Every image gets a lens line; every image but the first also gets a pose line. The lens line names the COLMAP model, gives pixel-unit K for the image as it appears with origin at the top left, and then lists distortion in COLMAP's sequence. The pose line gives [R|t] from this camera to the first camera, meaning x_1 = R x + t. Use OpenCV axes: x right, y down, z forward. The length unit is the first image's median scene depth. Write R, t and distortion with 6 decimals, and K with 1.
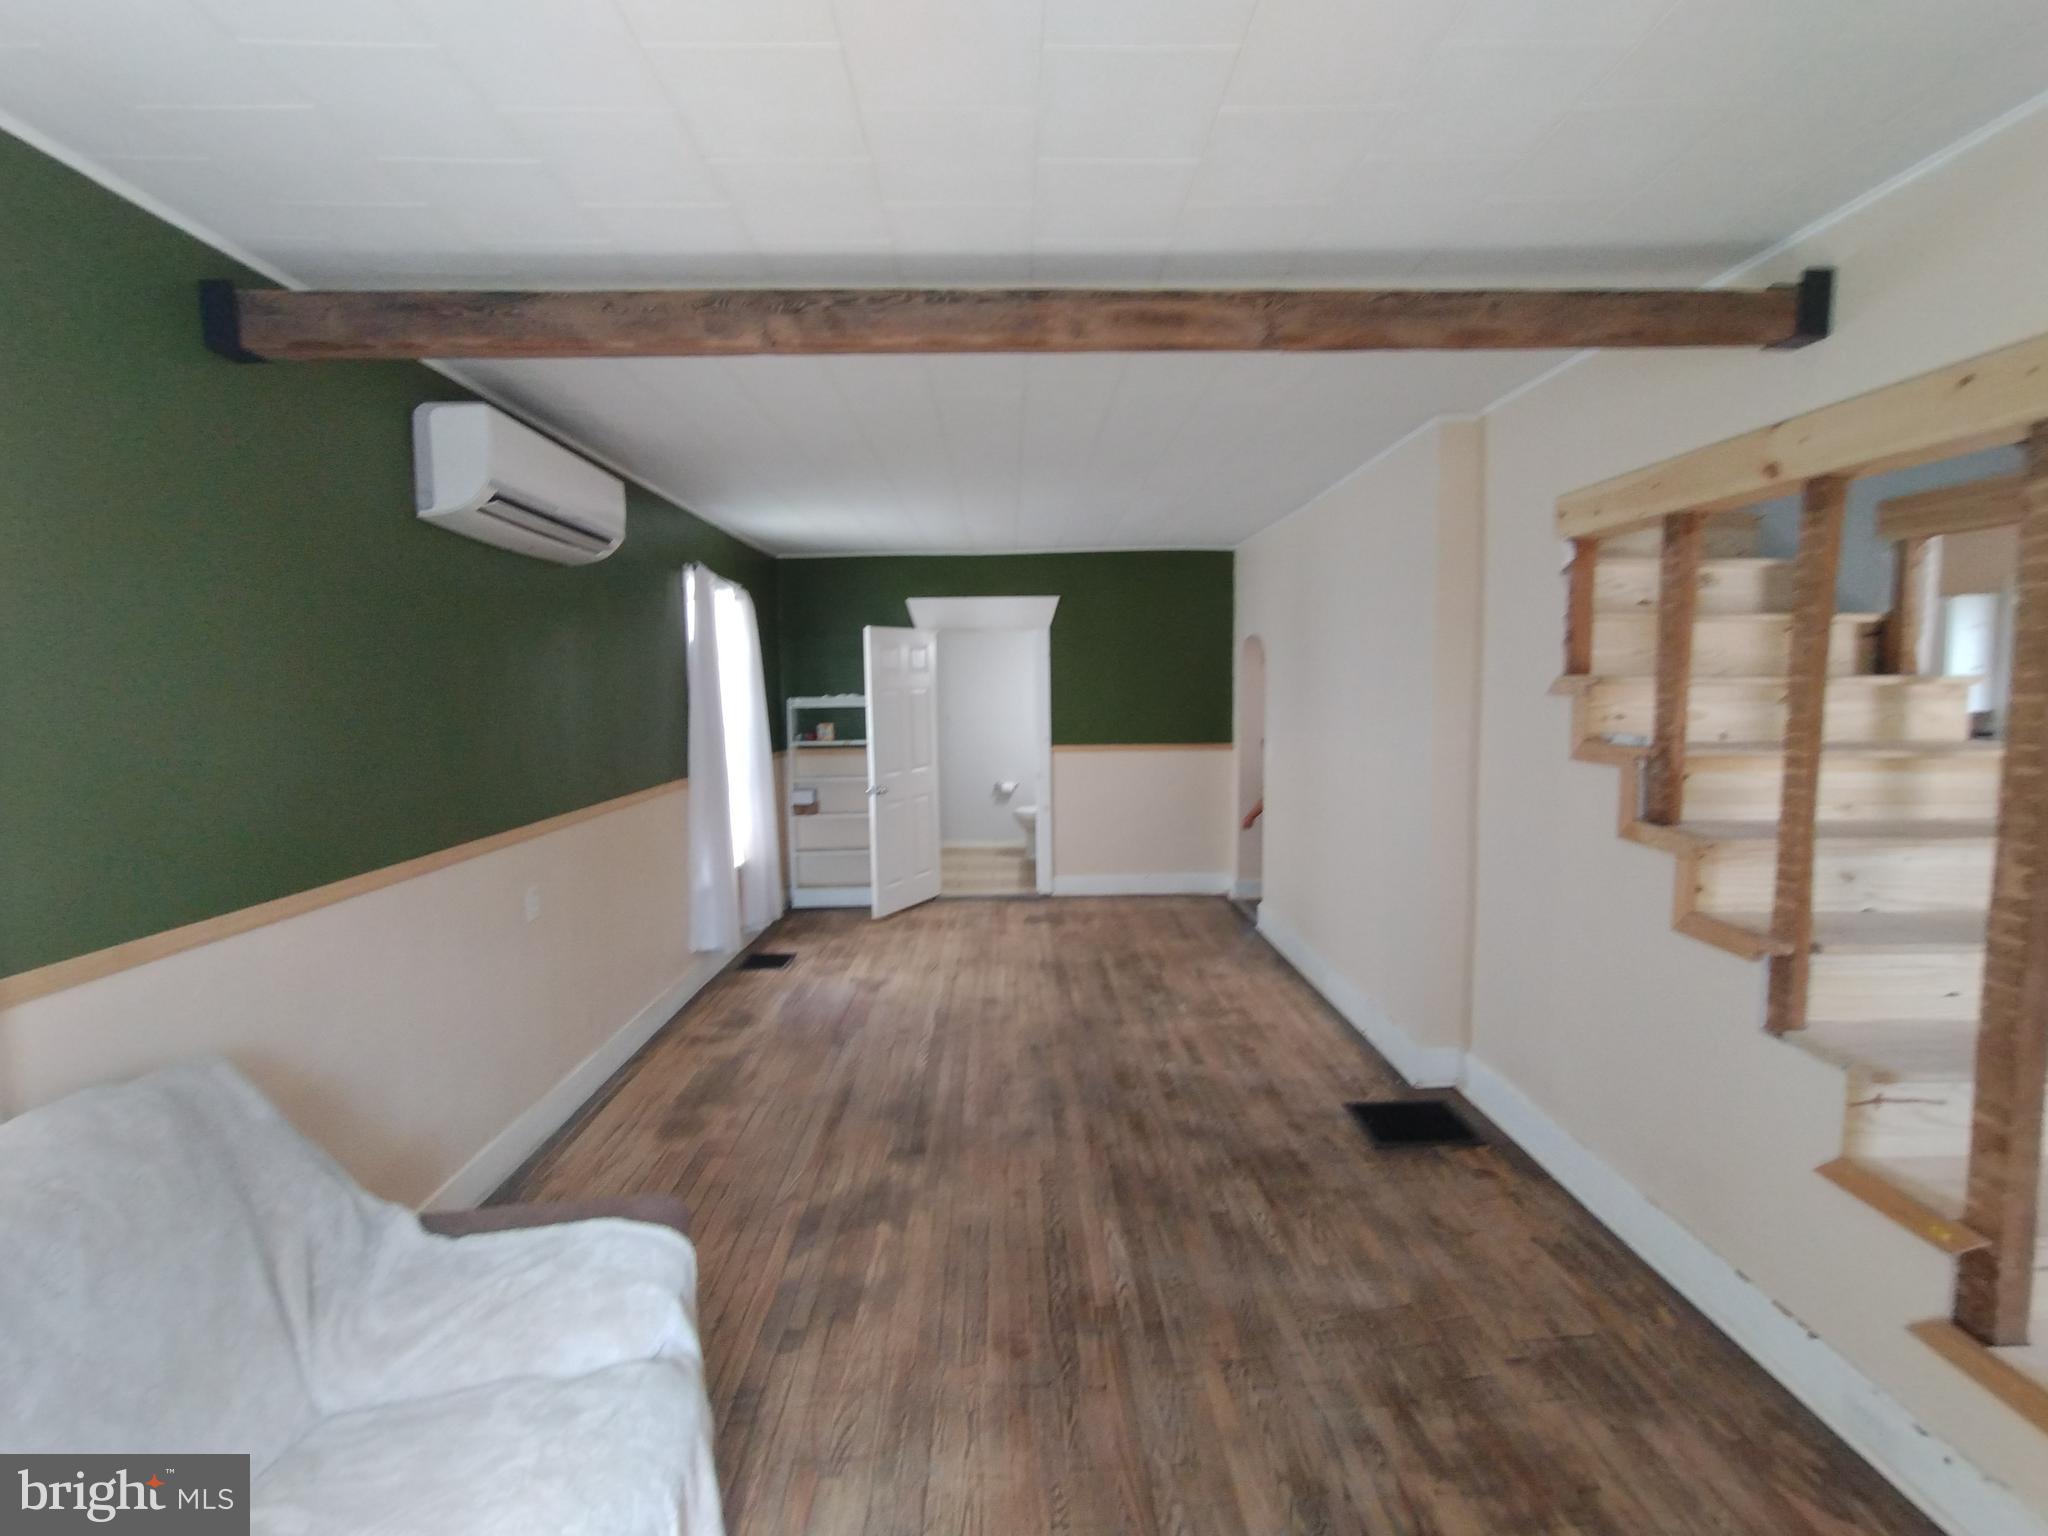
lens RADIAL K [[925.3, 0, 1021.5], [0, 925.3, 771.5], [0, 0, 1]] dist [-0.012334, 0.002111]
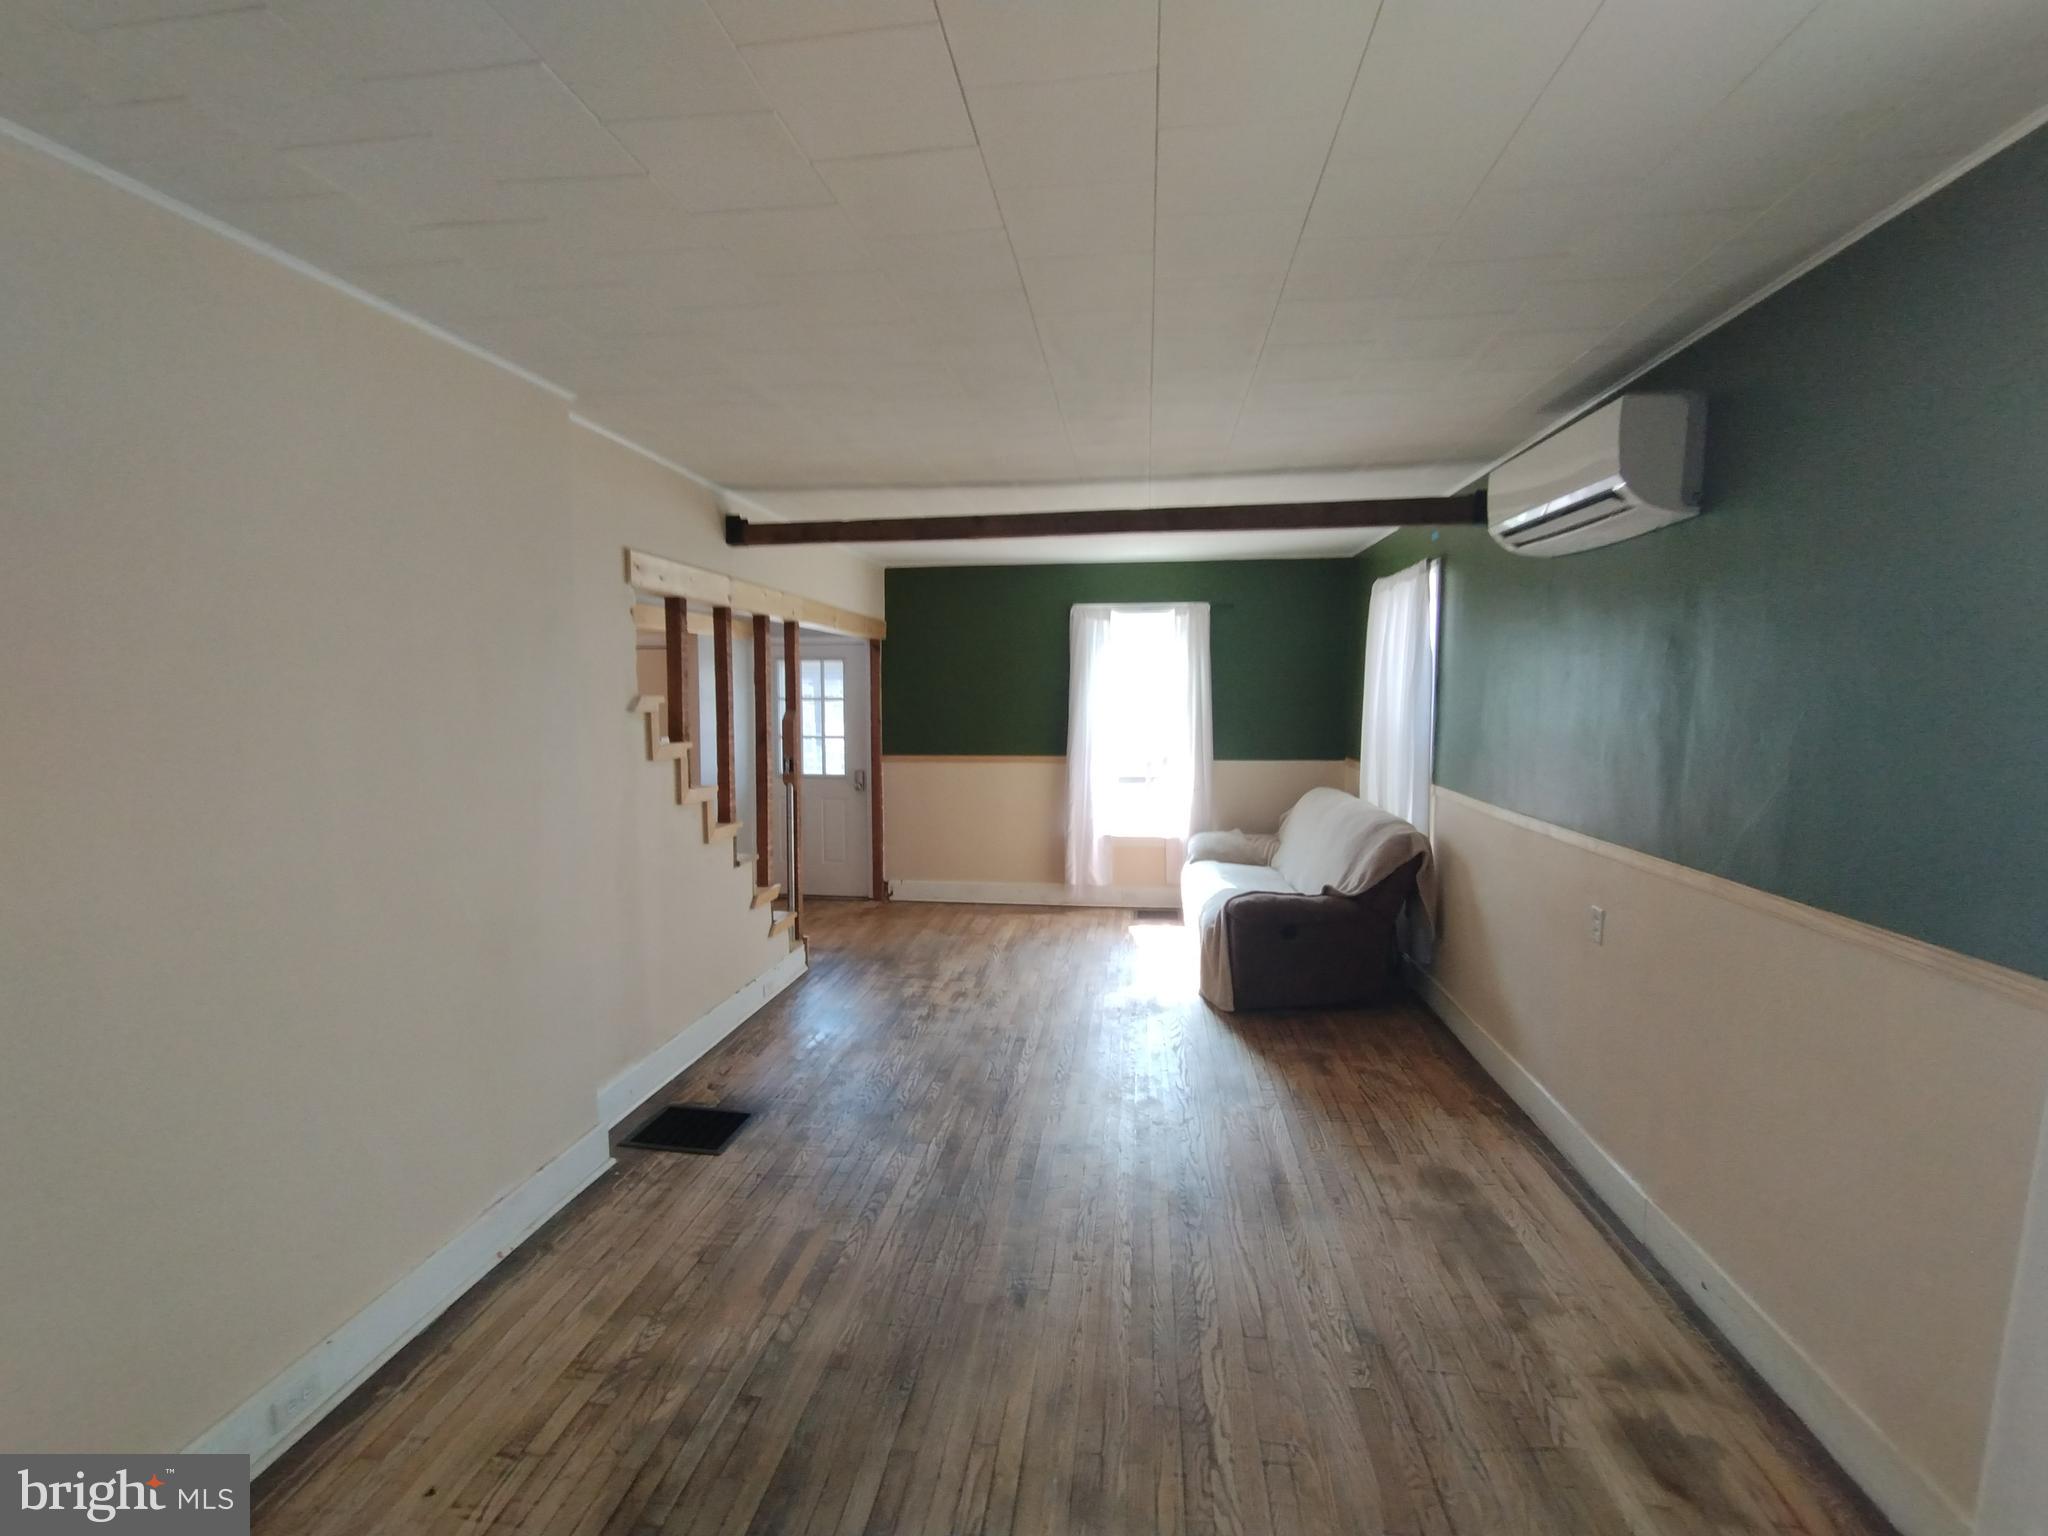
lens RADIAL K [[925.3, 0, 1021.2], [0, 925.3, 767.7], [0, 0, 1]] dist [-0.012334, 0.002111]
pose [[-0.988859, 0.006669, 0.148708, -0.088076], [0.032241, 0.984878, 0.170223, -0.165041], [-0.145324, 0.173121, -0.974120, 1.733330]]
